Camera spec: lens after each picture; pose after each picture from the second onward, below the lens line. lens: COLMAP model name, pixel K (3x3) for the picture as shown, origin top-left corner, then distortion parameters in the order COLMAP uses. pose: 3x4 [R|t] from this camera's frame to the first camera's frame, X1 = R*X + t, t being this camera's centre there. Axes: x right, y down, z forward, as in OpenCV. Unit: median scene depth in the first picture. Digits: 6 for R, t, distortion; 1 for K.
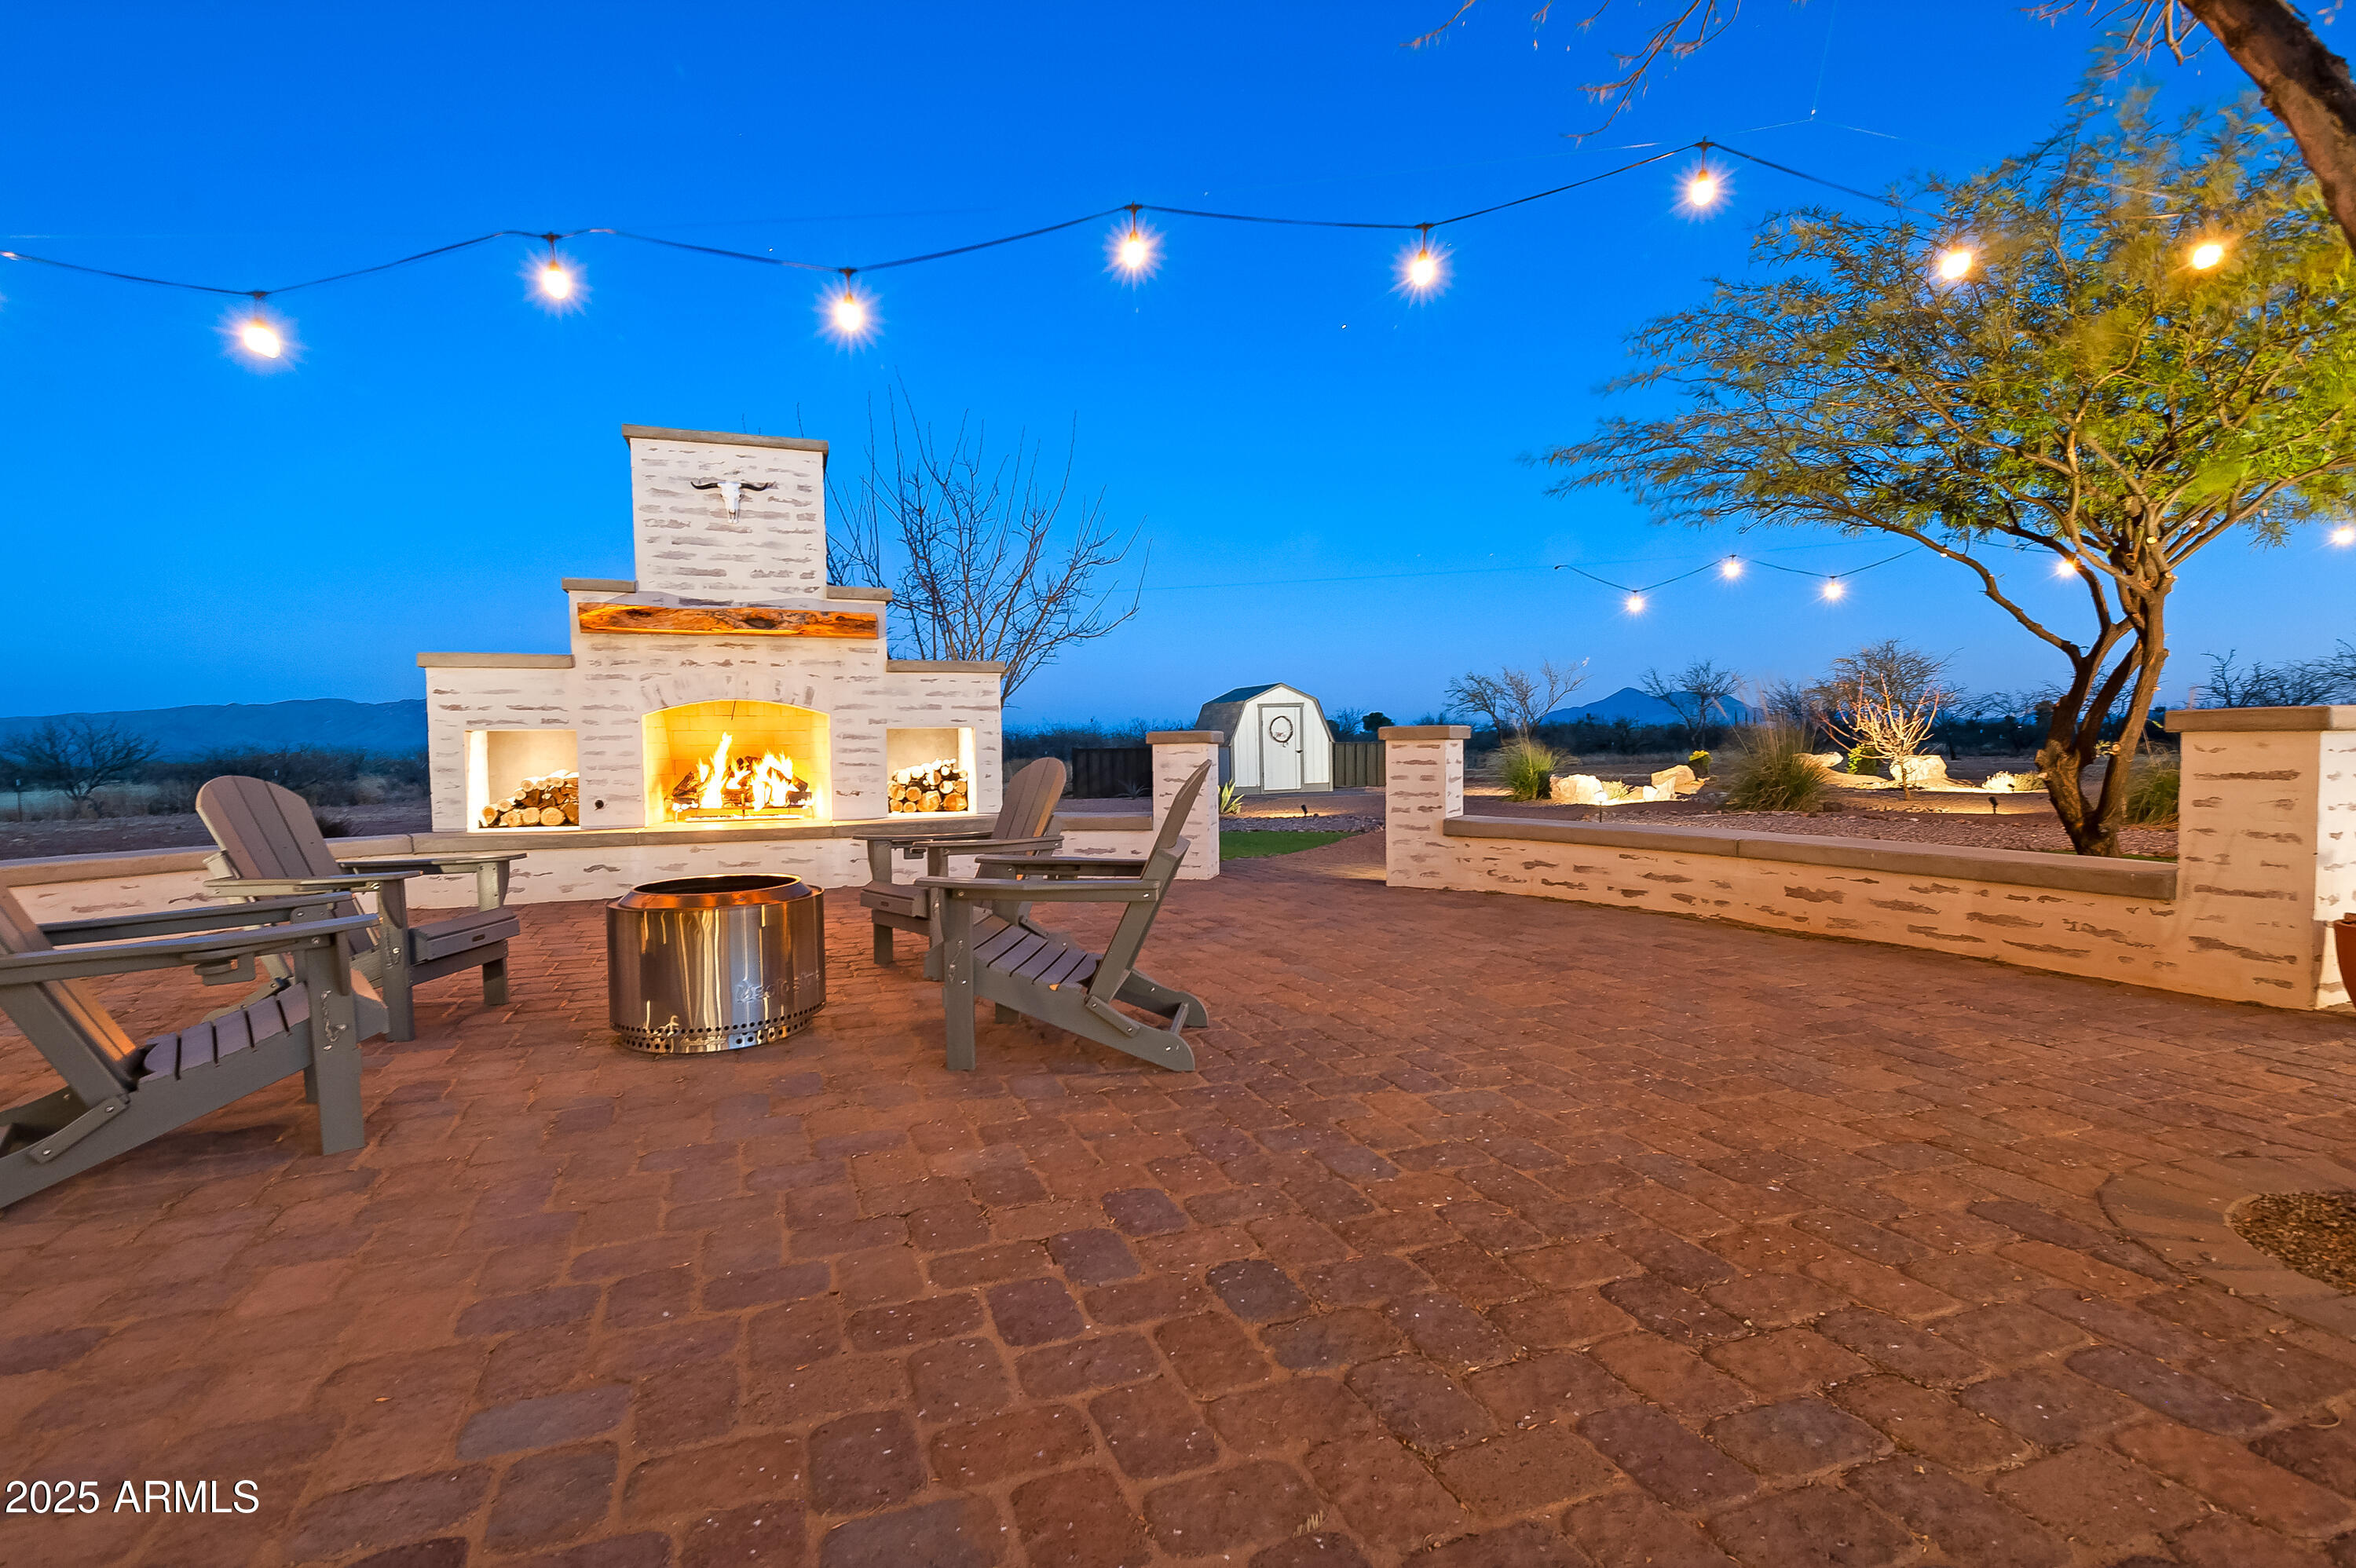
lens RADIAL K [[1150.3, 0, 1183.1], [0, 1150.3, 790.6], [0, 0, 1]] dist [0.048647, -0.037825]
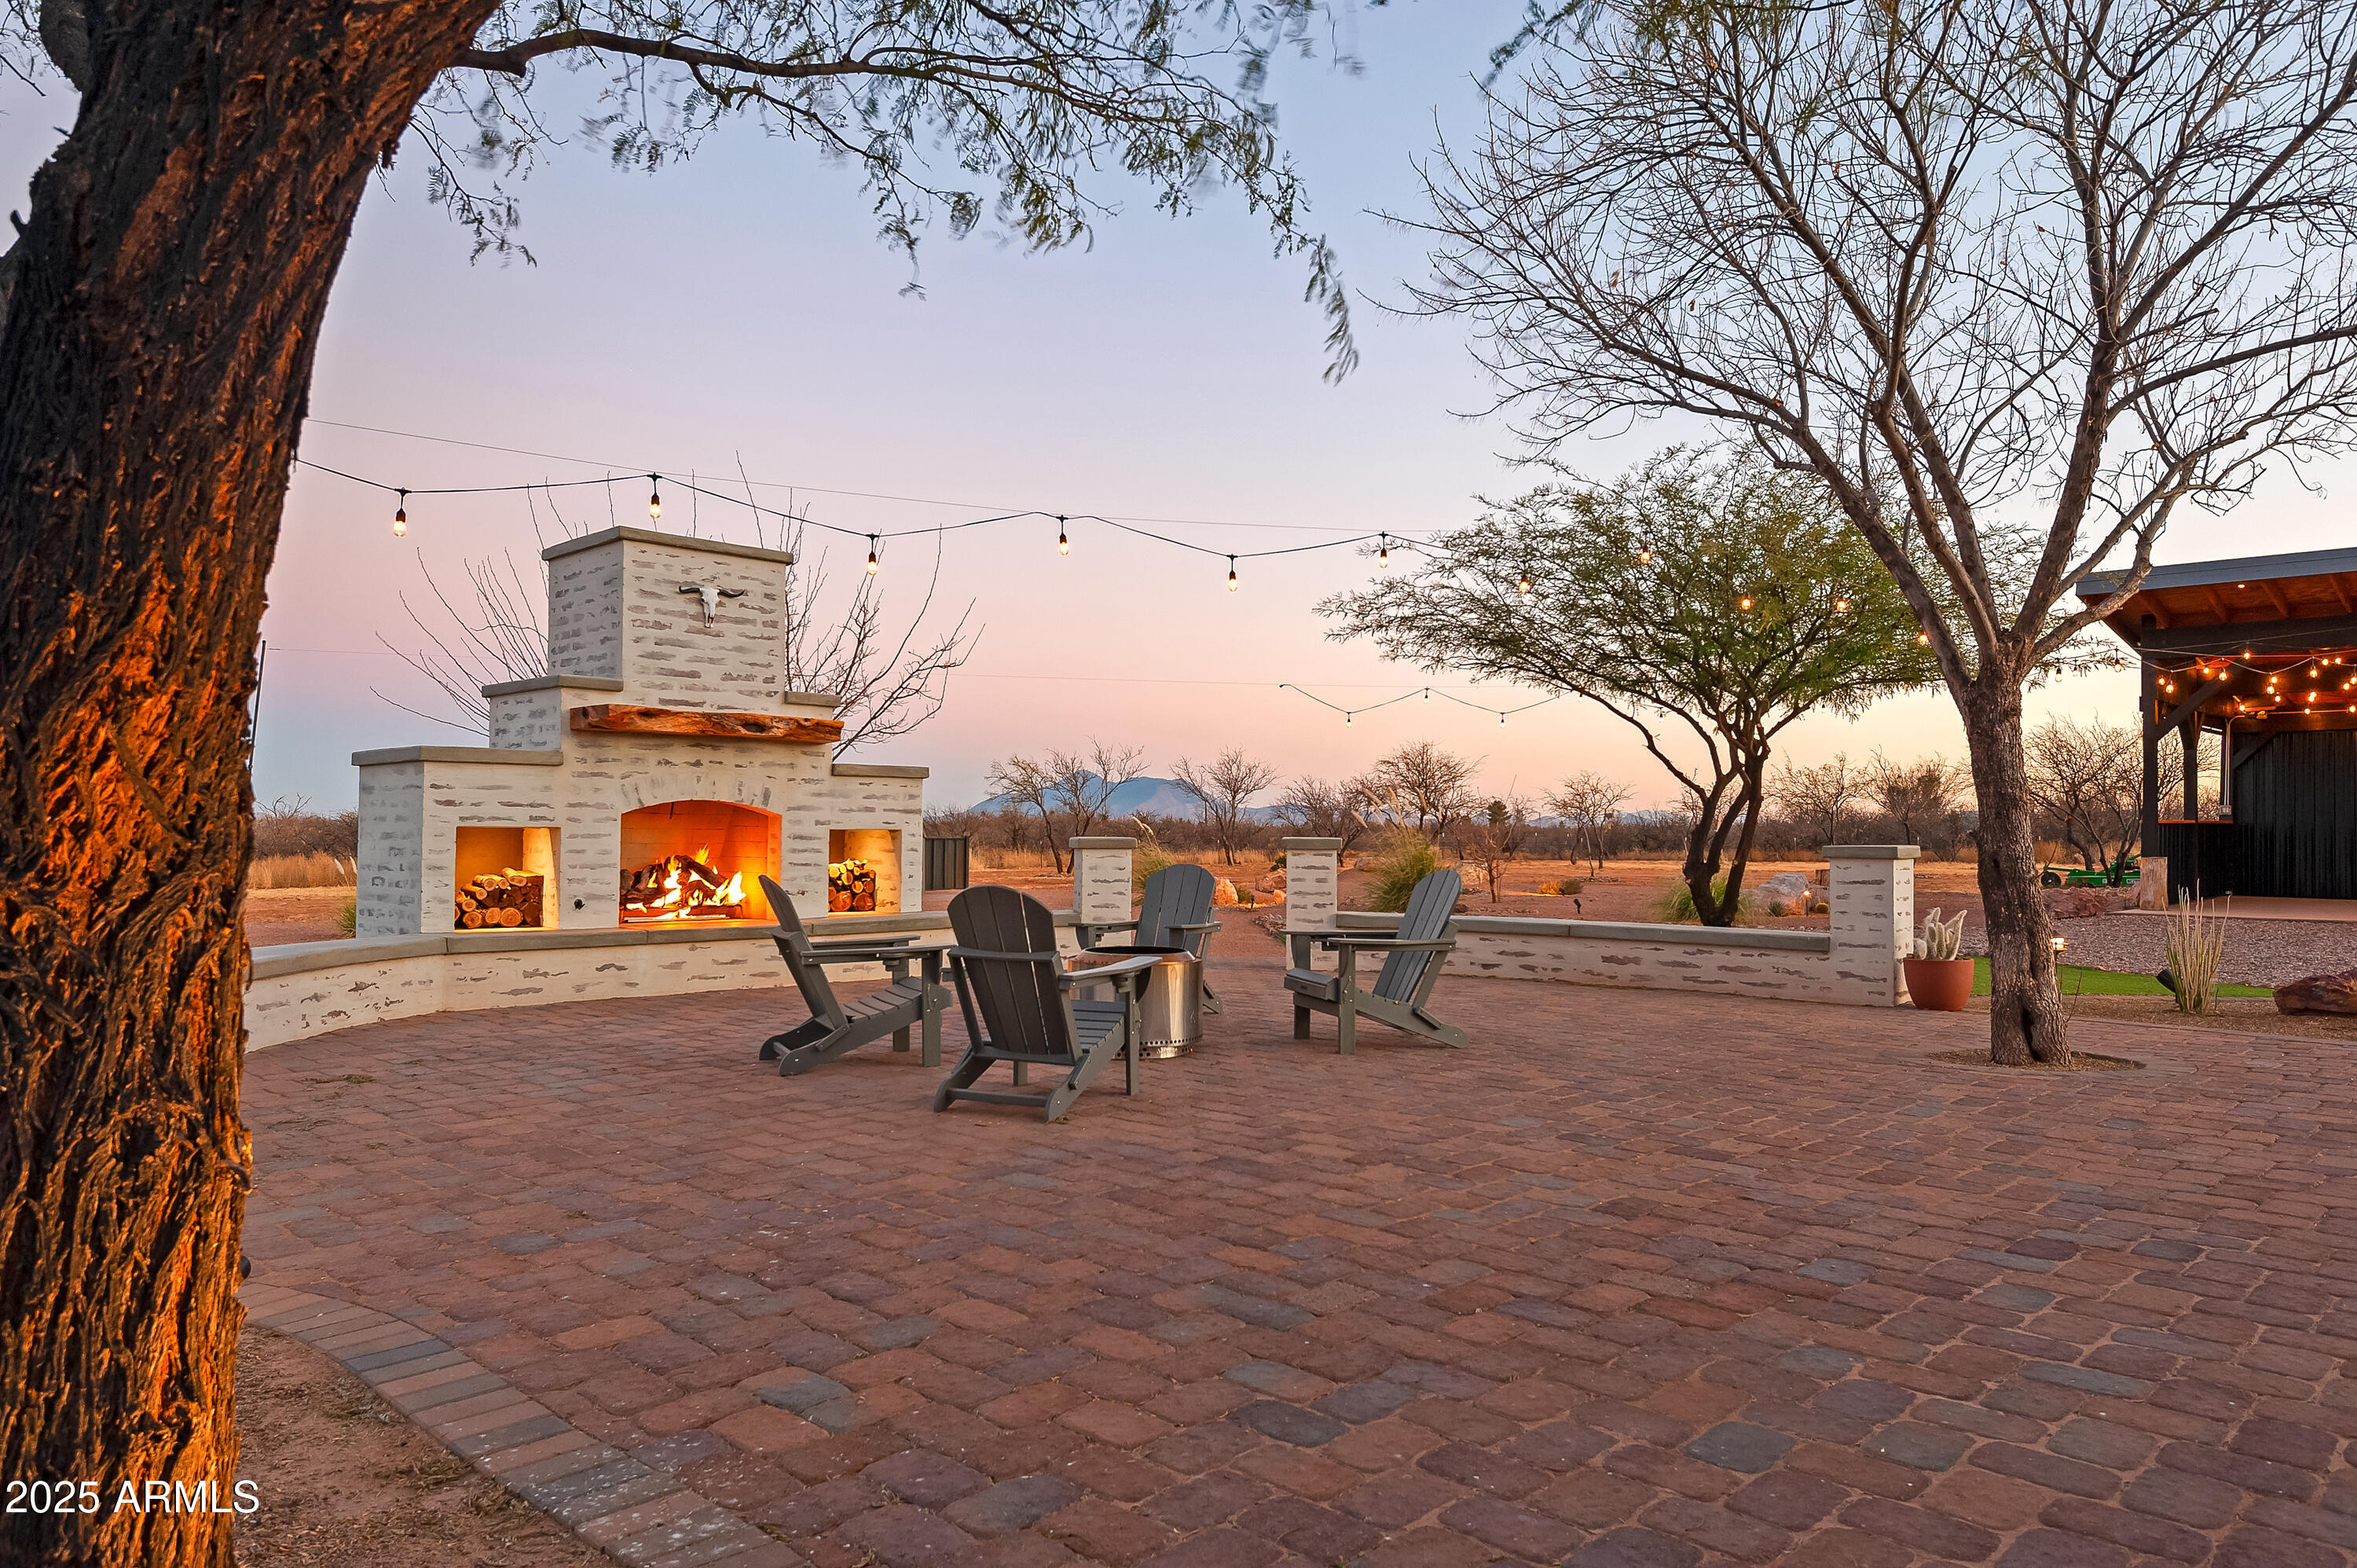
lens RADIAL K [[1549.3, 0, 1197.3], [0, 1549.3, 796.6], [0, 0, 1]] dist [0.047971, -0.035878]
pose [[0.898038, 0.028703, 0.438981, -0.604223], [-0.000382, 0.997920, -0.064467, 0.006355], [-0.439918, 0.057726, 0.896181, -0.410046]]
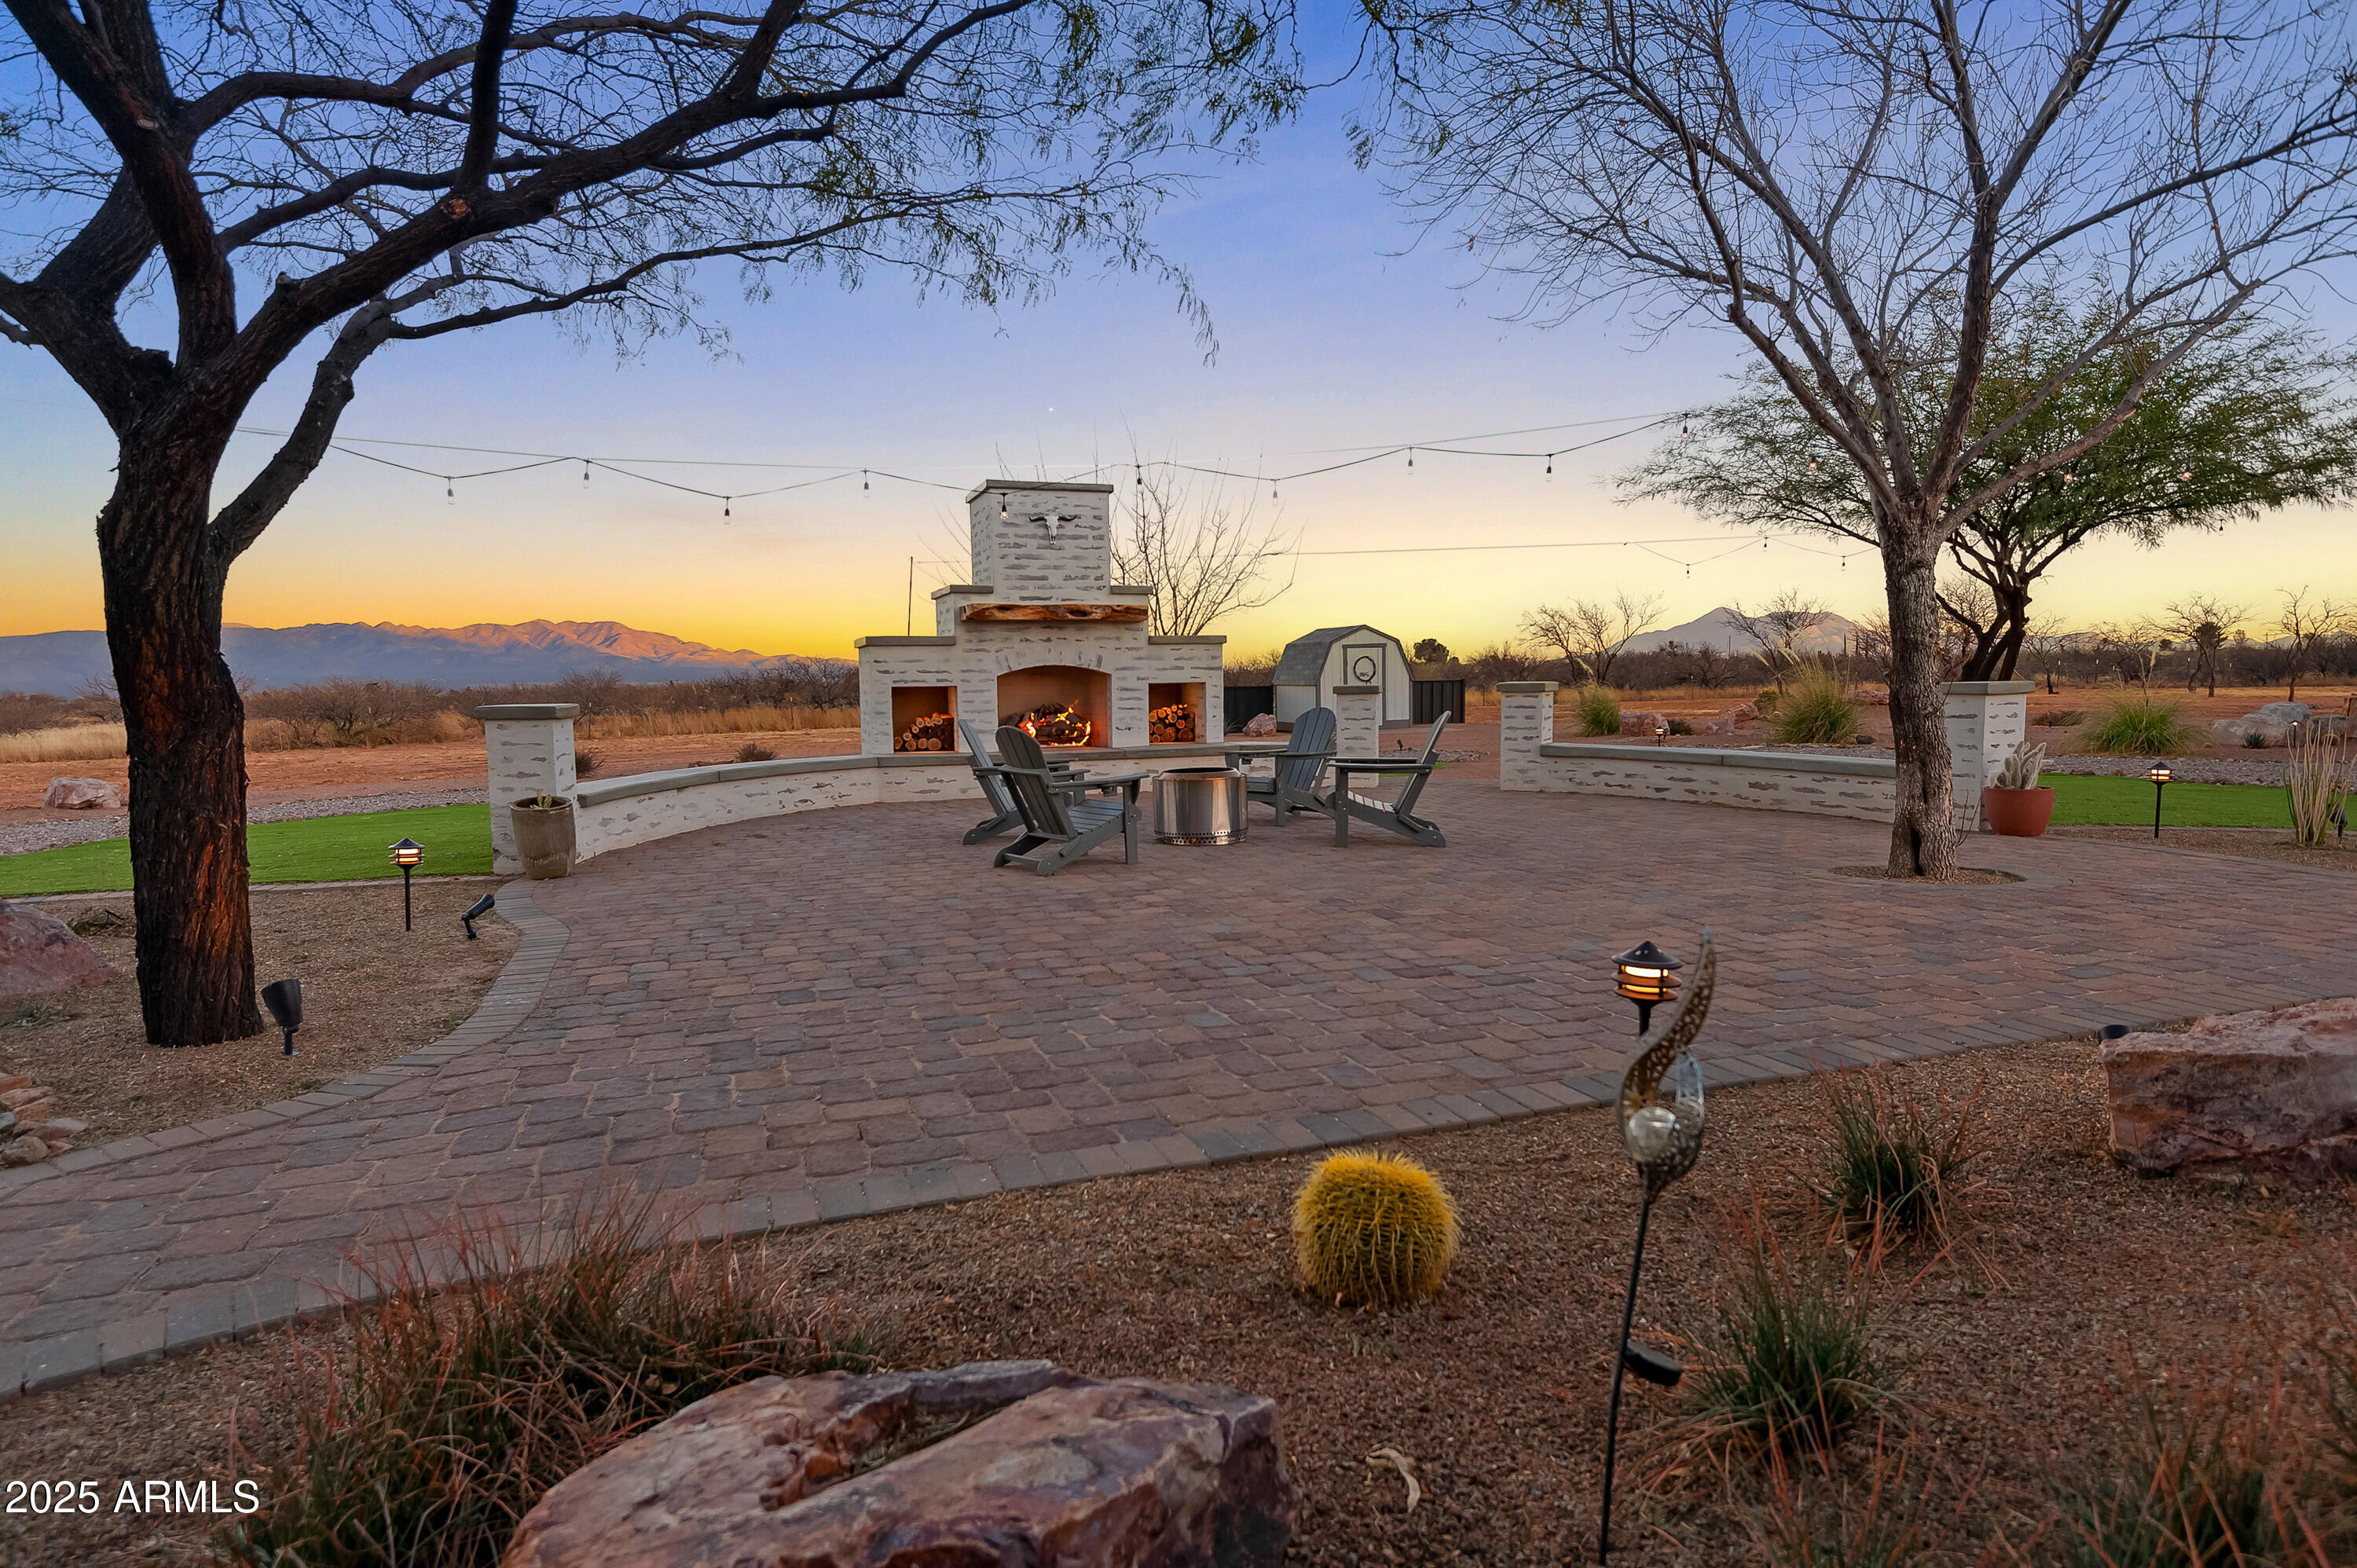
lens RADIAL K [[1354.7, 0, 1177.7], [0, 1354.7, 803.9], [0, 0, 1]] dist [0.055548, -0.033738]
pose [[0.999934, -0.000461, -0.011479, -0.212888], [0.001099, 0.998453, 0.055599, 0.002350], [0.011435, -0.055608, 0.998387, -0.733935]]
